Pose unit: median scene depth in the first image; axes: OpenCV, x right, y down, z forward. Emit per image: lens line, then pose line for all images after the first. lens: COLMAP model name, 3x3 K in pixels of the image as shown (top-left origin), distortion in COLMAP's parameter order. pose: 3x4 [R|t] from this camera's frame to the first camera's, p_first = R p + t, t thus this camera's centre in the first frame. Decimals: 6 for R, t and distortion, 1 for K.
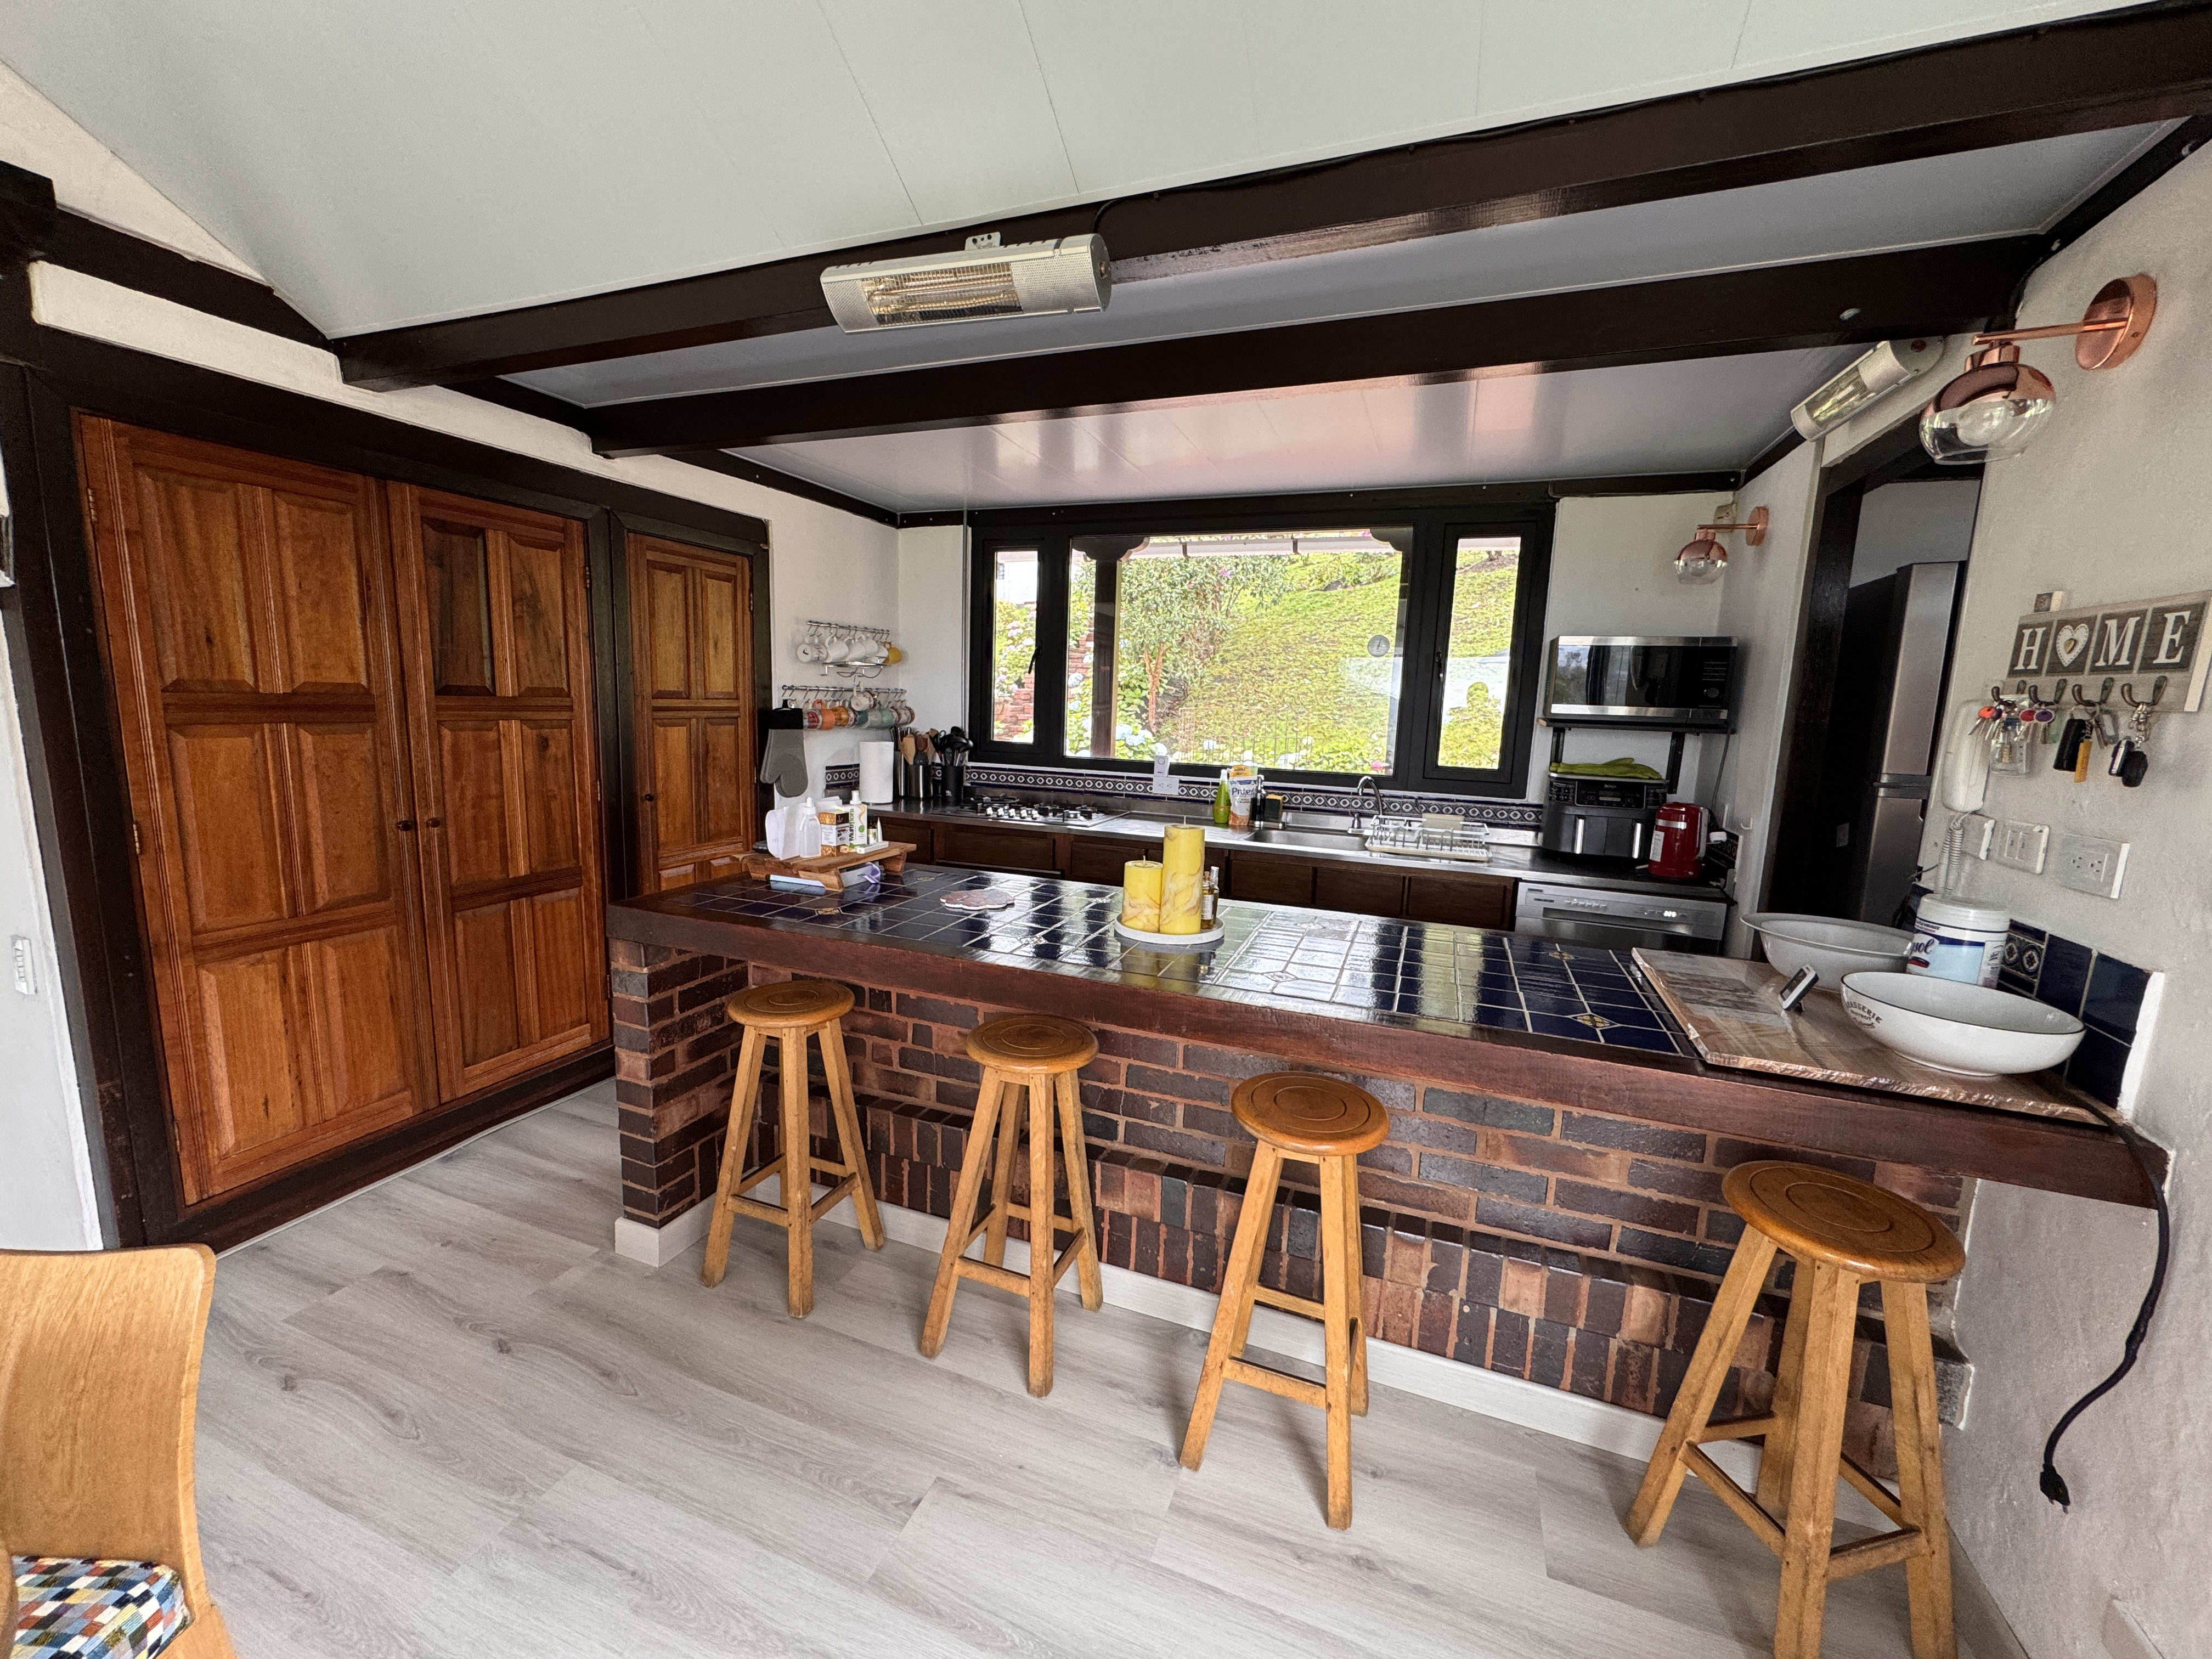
lens RADIAL K [[880.6, 0, 1100.1], [0, 880.6, 827.4], [0, 0, 1]] dist [-0.001610, 0.000280]
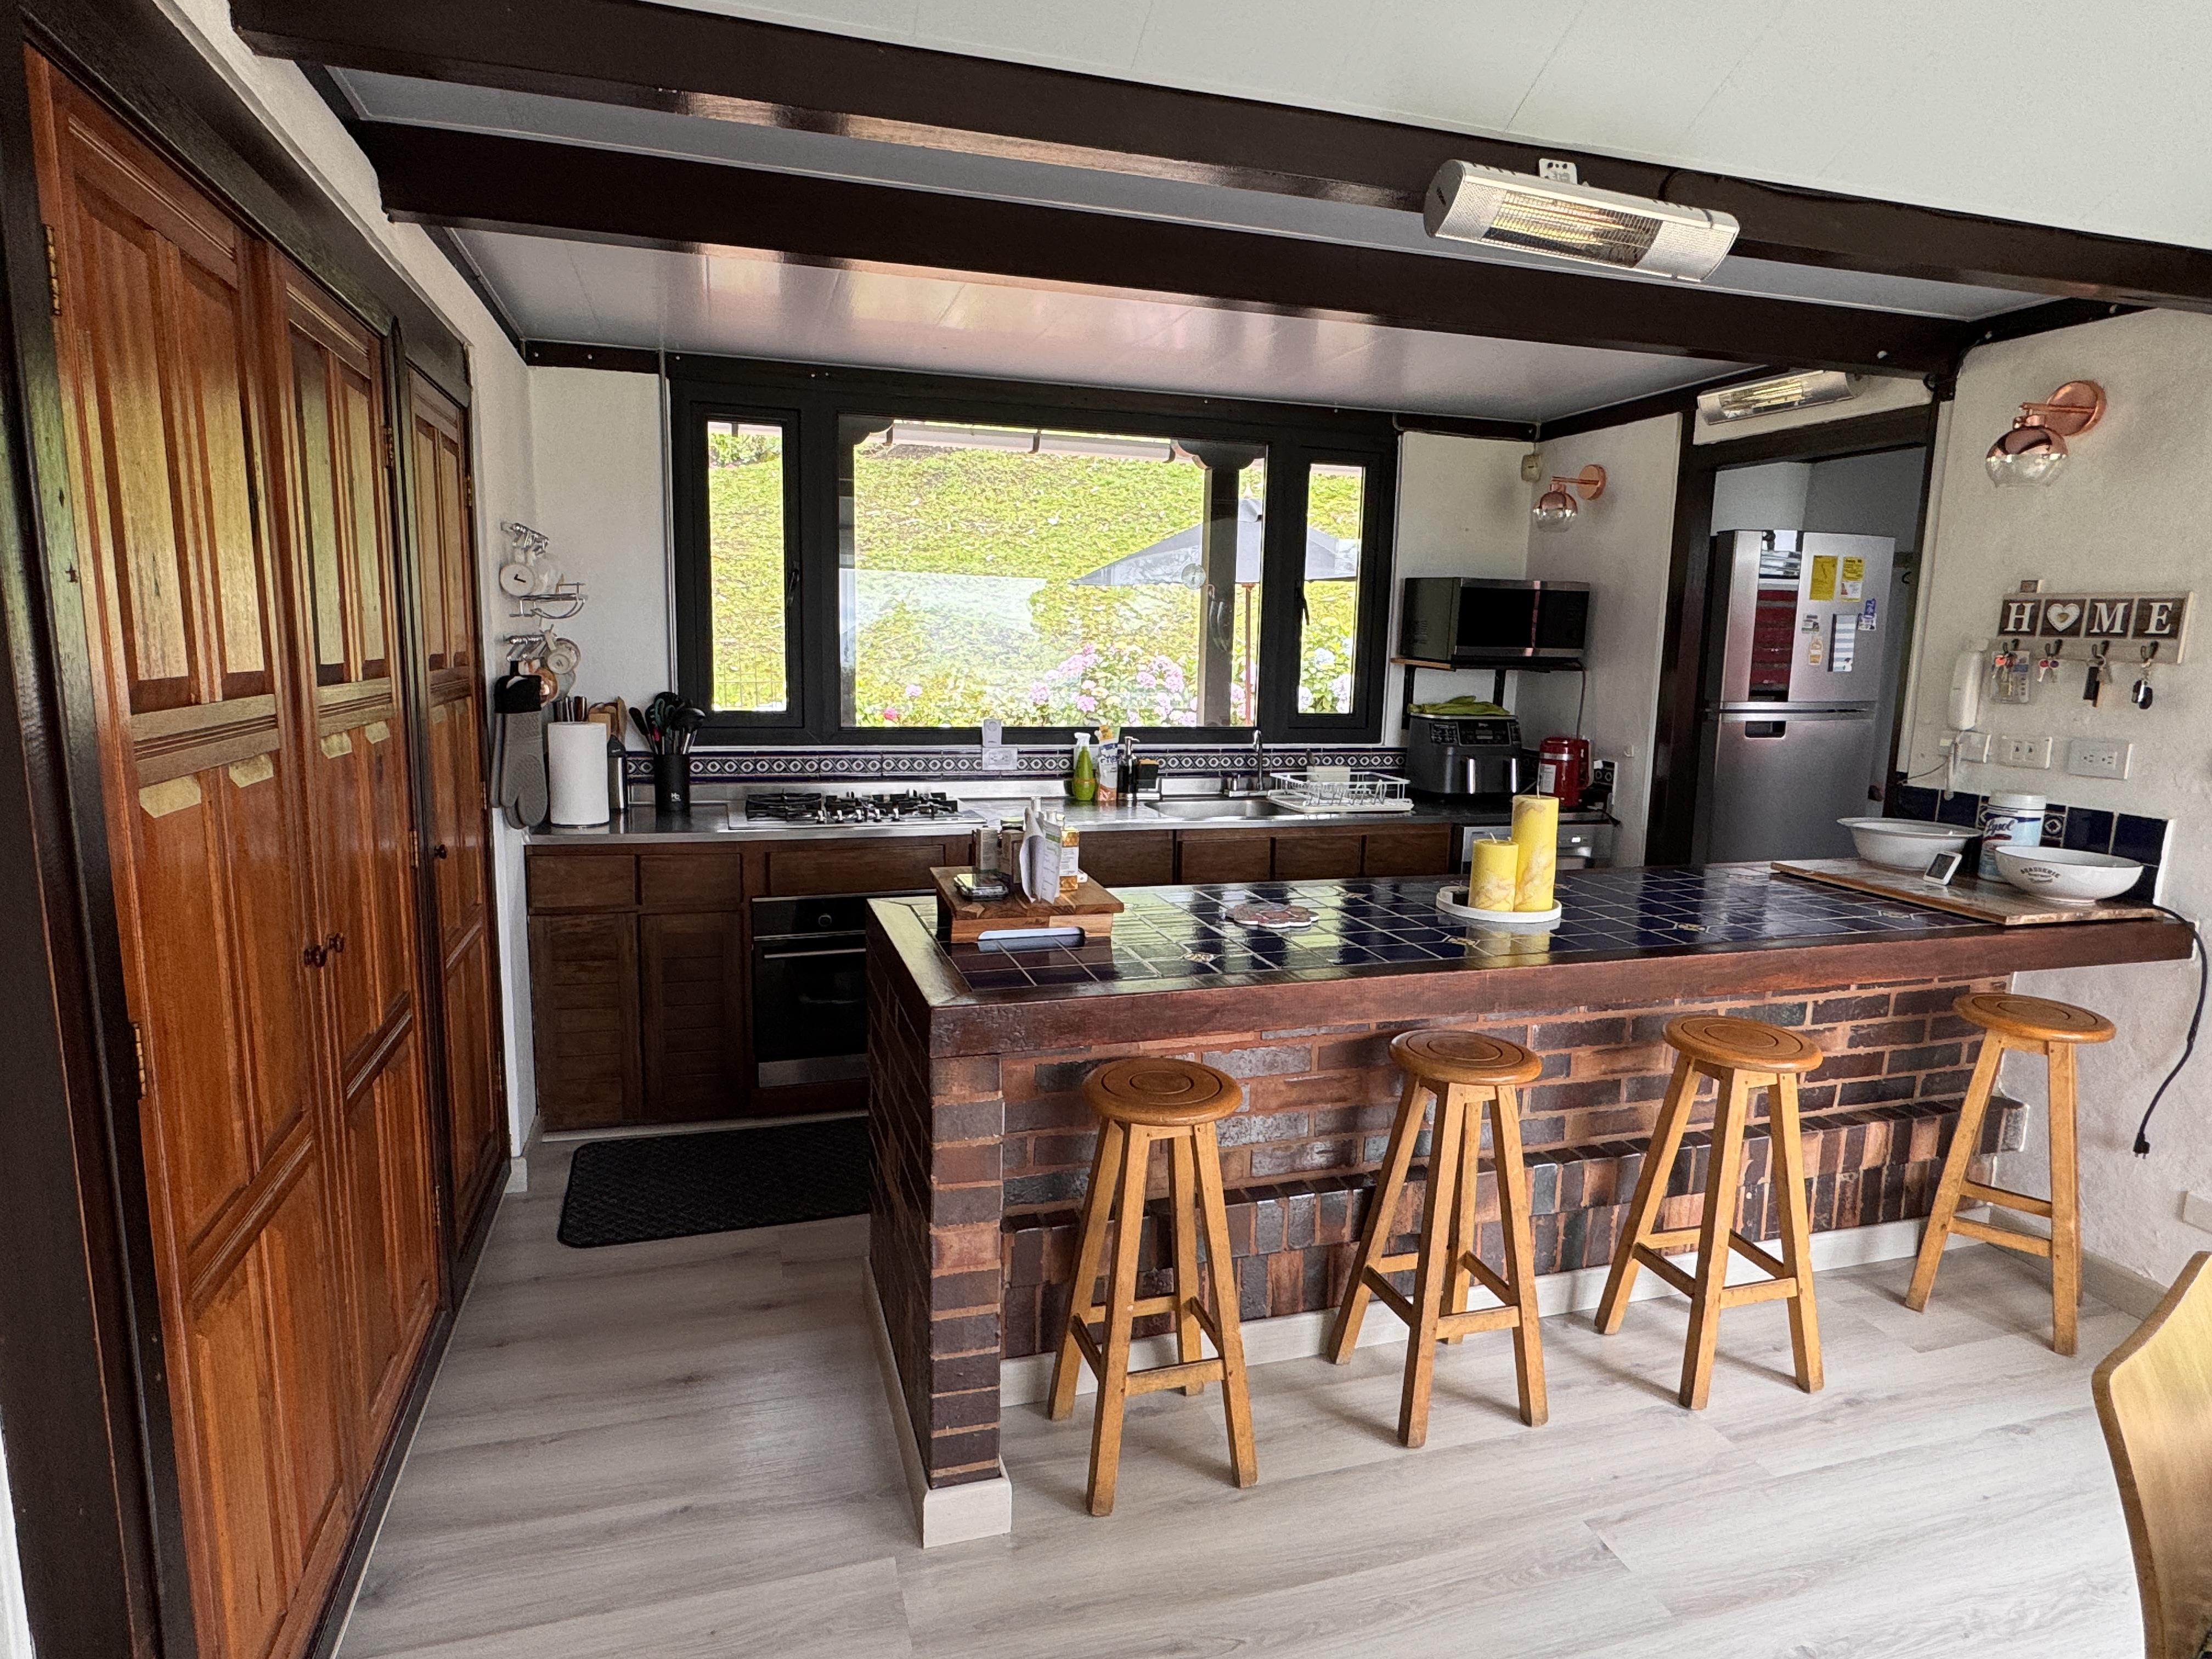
lens RADIAL K [[1231.3, 0, 1095.2], [0, 1231.3, 827.8], [0, 0, 1]] dist [-0.004011, 0.001055]
pose [[0.785609, -0.112996, 0.608318, -0.878309], [0.096142, 0.993534, 0.060389, -0.075976], [-0.611208, 0.011043, 0.791393, 0.194630]]
